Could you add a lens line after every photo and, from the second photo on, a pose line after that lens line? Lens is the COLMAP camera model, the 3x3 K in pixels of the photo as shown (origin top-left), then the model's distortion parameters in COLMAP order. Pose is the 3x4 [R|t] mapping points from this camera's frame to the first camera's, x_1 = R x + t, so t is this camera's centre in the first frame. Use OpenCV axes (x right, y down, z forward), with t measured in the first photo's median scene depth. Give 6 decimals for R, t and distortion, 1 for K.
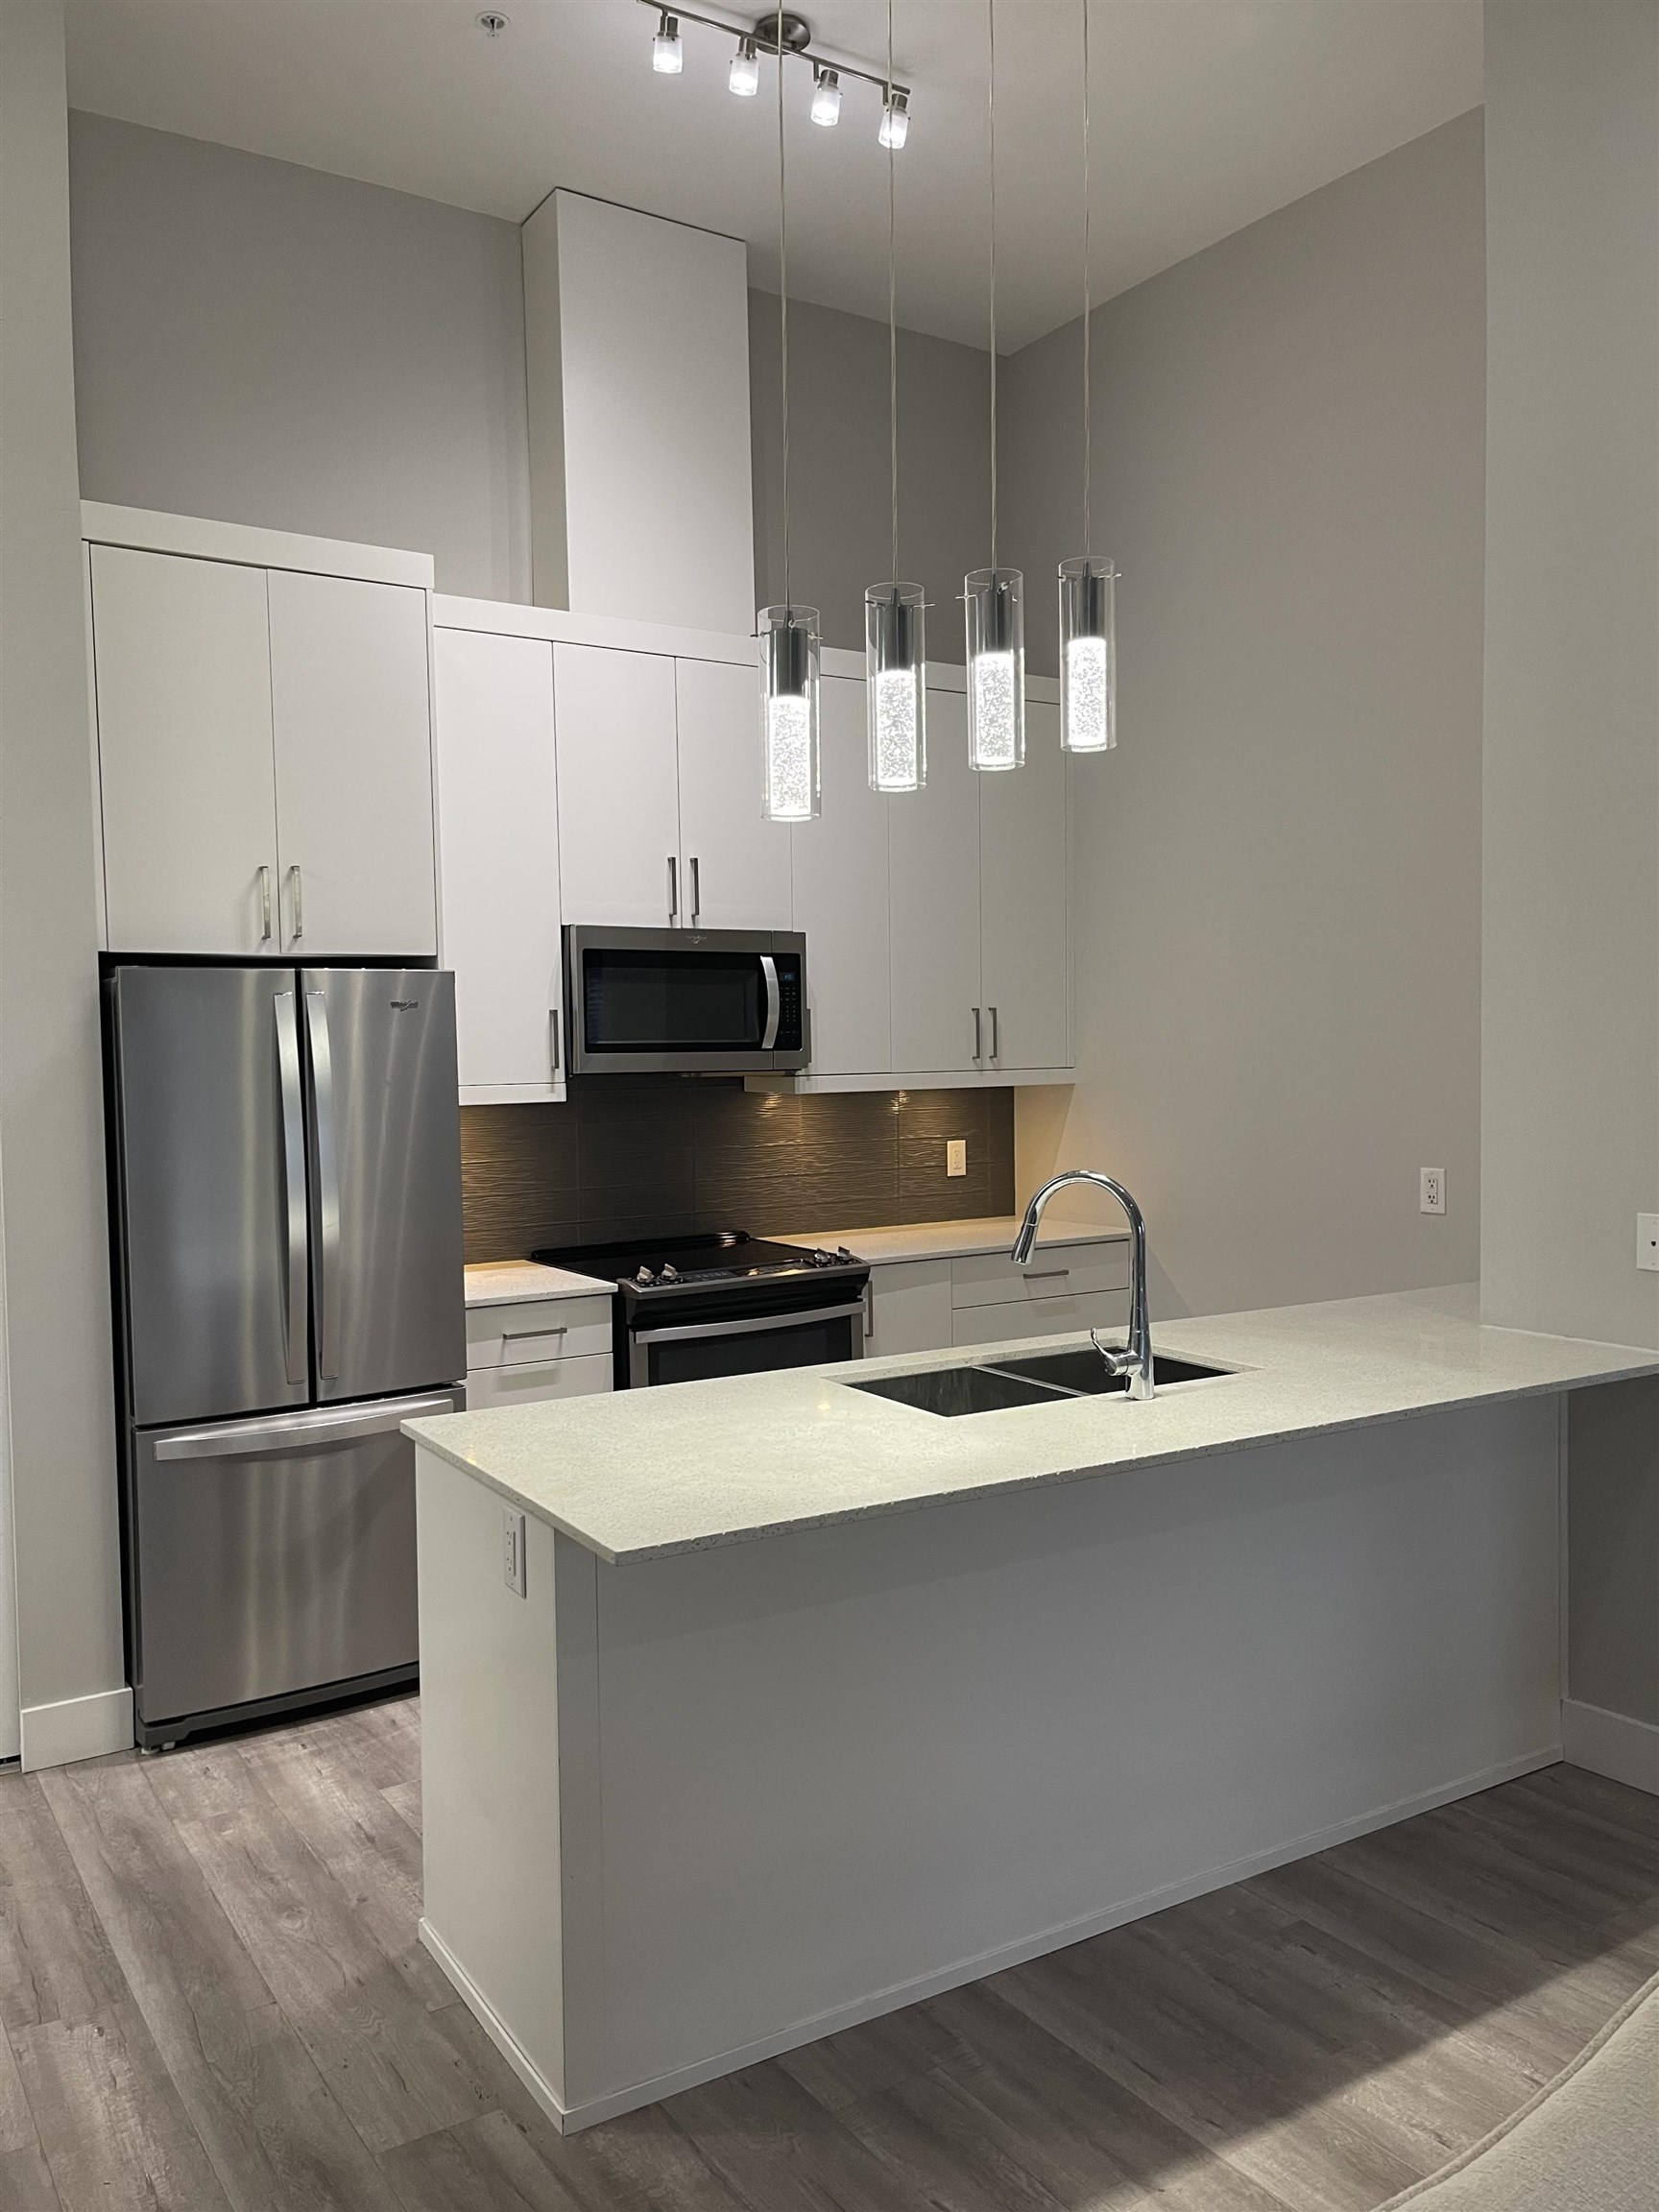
lens RADIAL K [[1671.4, 0, 836.1], [0, 1671.4, 1118.5], [0, 0, 1]] dist [-0.020787, -0.015366]
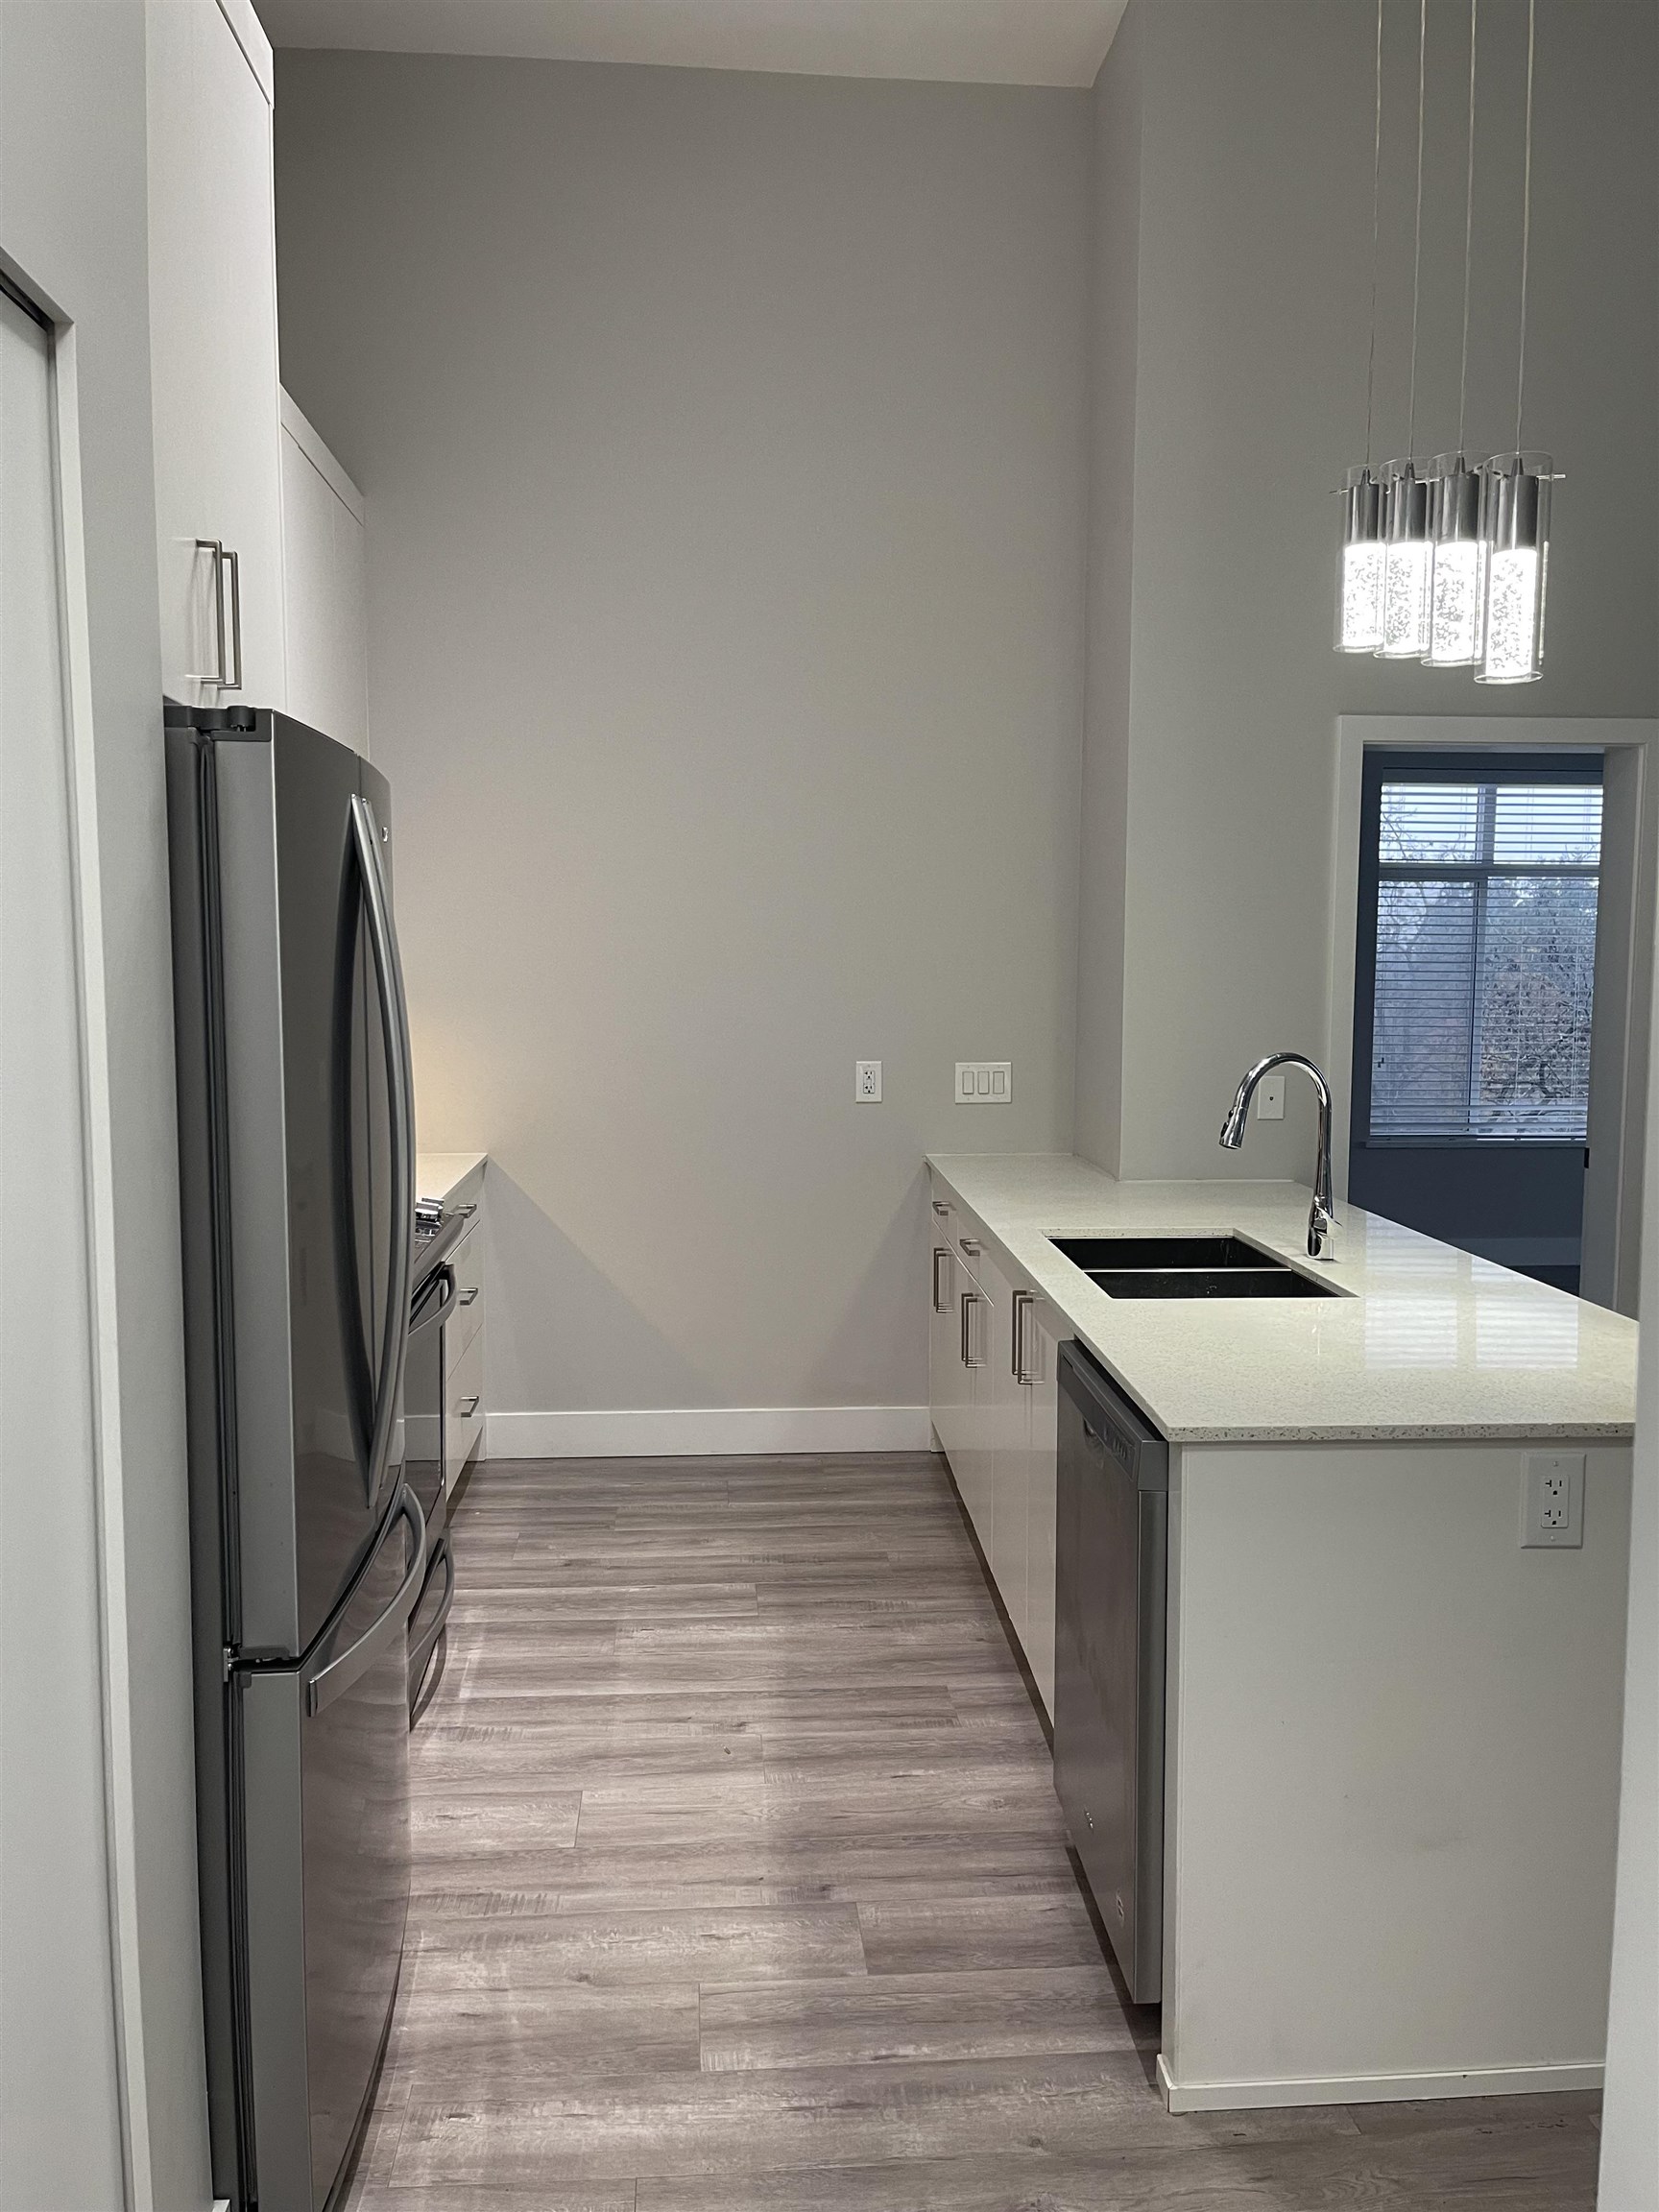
lens RADIAL K [[1671.4, 0, 838.0], [0, 1671.4, 1096.6], [0, 0, 1]] dist [-0.020787, -0.015366]
pose [[0.491926, -0.061654, 0.868451, -0.733454], [0.041368, 0.998018, 0.047420, 0.000717], [-0.869654, 0.012599, 0.493502, 0.594366]]
